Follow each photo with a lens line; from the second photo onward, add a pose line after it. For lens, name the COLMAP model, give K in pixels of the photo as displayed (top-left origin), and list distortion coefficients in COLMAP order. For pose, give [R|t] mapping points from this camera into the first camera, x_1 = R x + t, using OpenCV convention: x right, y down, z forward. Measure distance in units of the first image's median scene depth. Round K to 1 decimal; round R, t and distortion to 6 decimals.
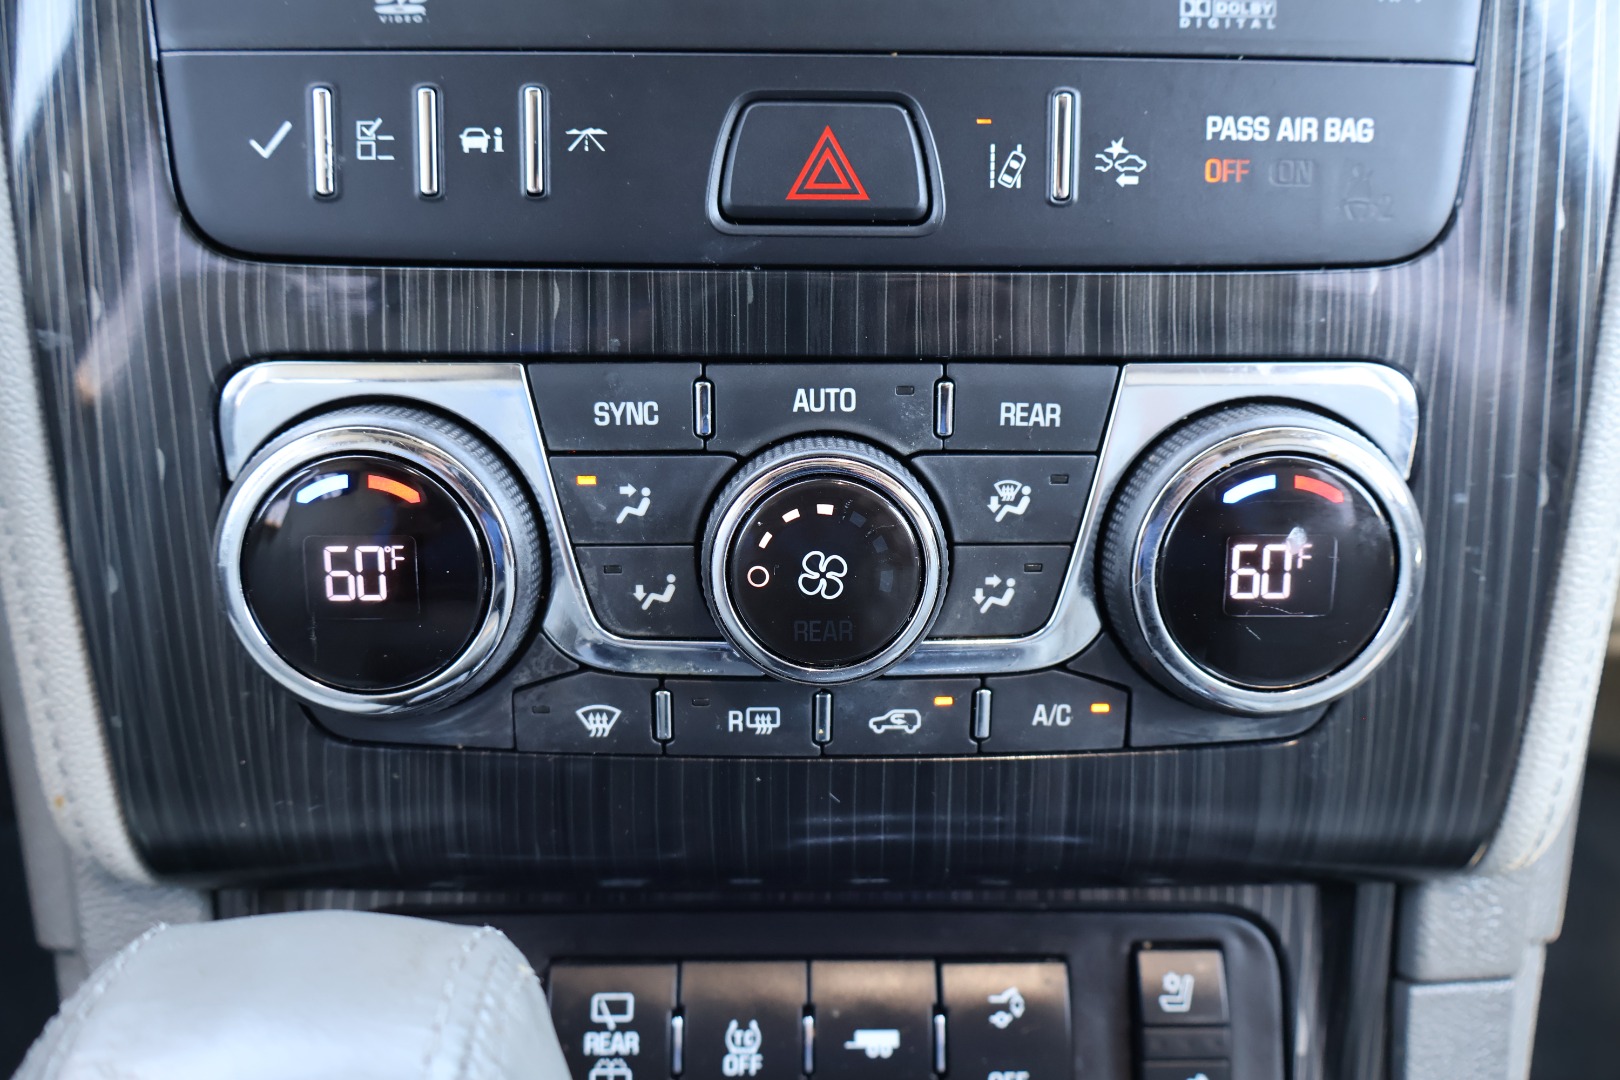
lens RADIAL K [[1357.2, 0, 817.4], [0, 1357.2, 542.4], [0, 0, 1]] dist [-0.013266, 0.007541]
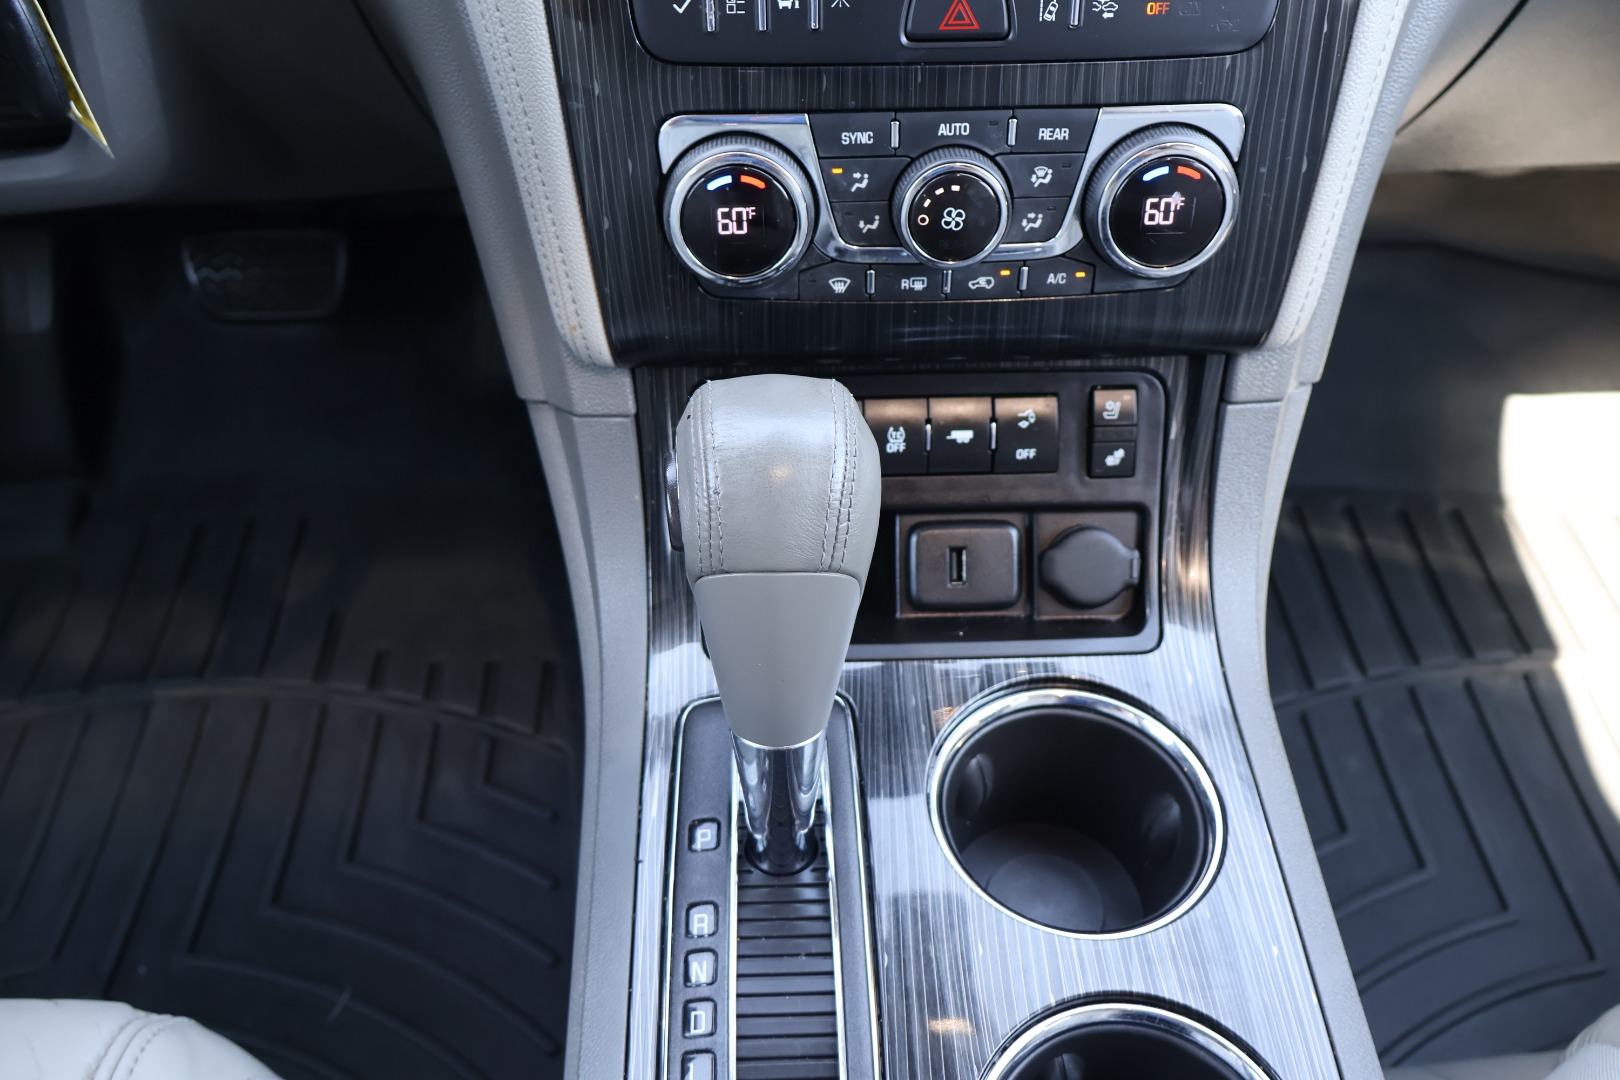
lens RADIAL K [[1357.2, 0, 801.9], [0, 1357.2, 554.6], [0, 0, 1]] dist [-0.013266, 0.007541]
pose [[0.999804, -0.016825, -0.010407, -0.202916], [0.019515, 0.925069, 0.379297, -0.276616], [0.003245, -0.379426, 0.925216, -1.083584]]
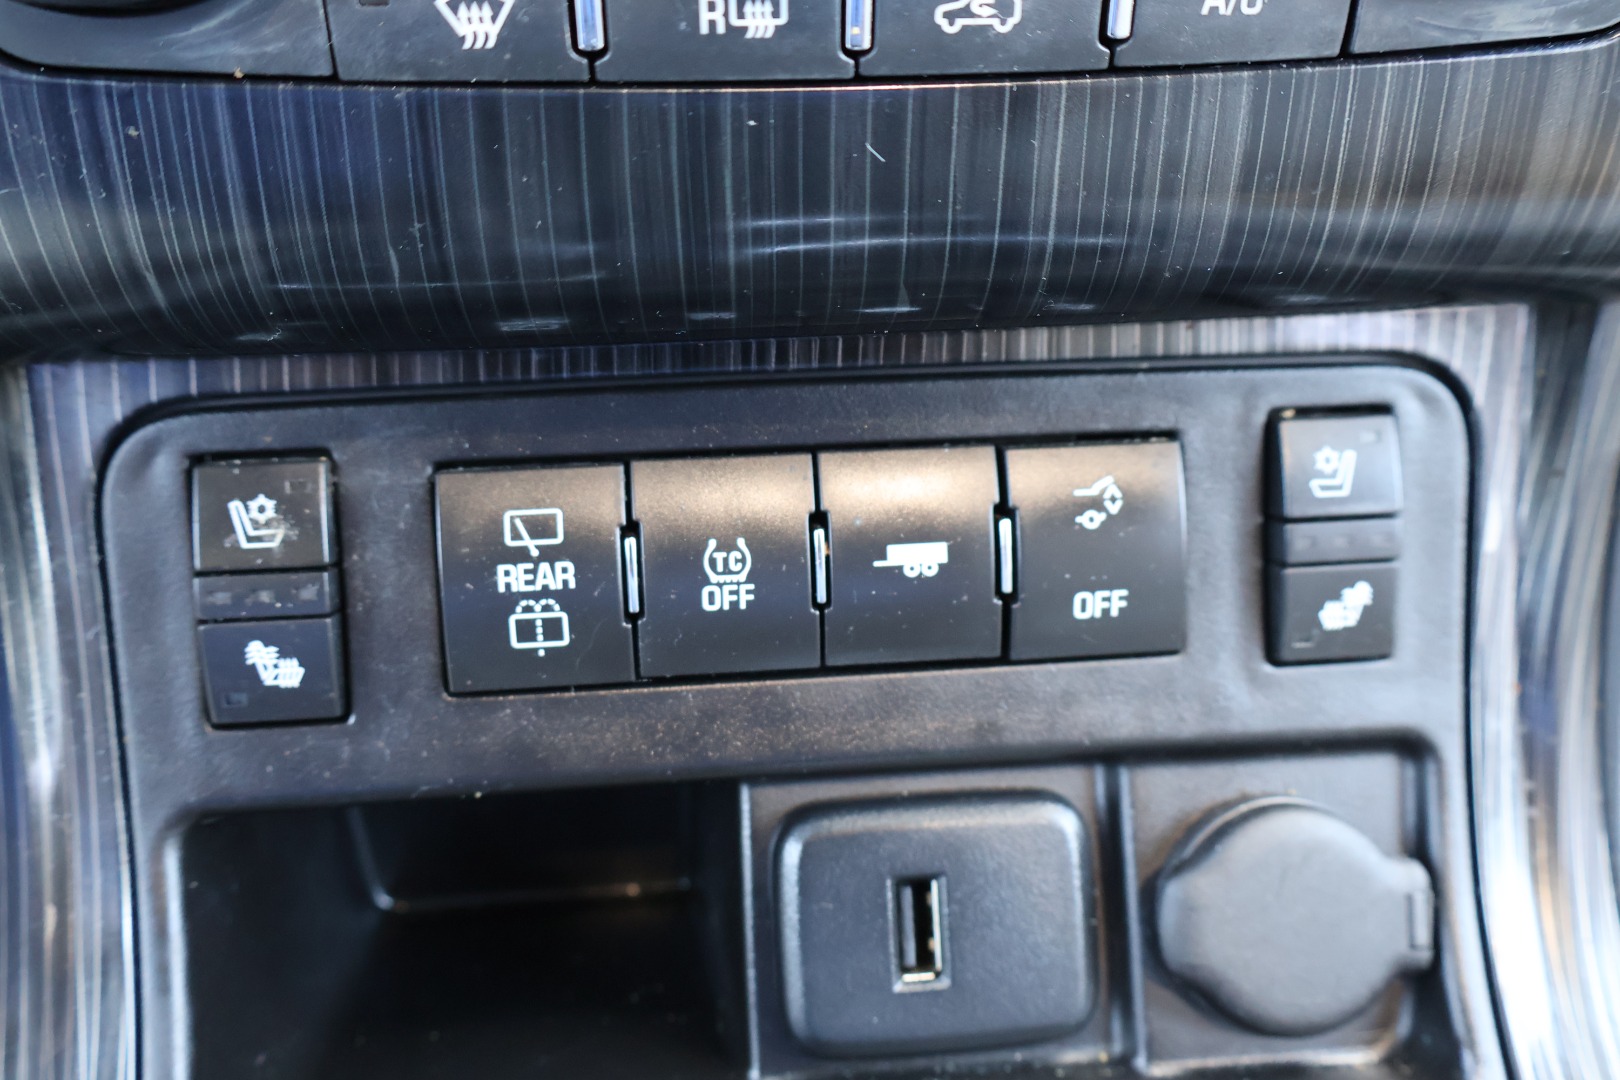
lens RADIAL K [[1408.0, 0, 811.8], [0, 1408.0, 529.1], [0, 0, 1]] dist [0.015464, -0.022733]
pose [[0.996624, -0.045515, 0.068325, -0.068427], [0.027041, 0.967799, 0.250266, 0.194452], [-0.077515, -0.247574, 0.965763, 0.346172]]
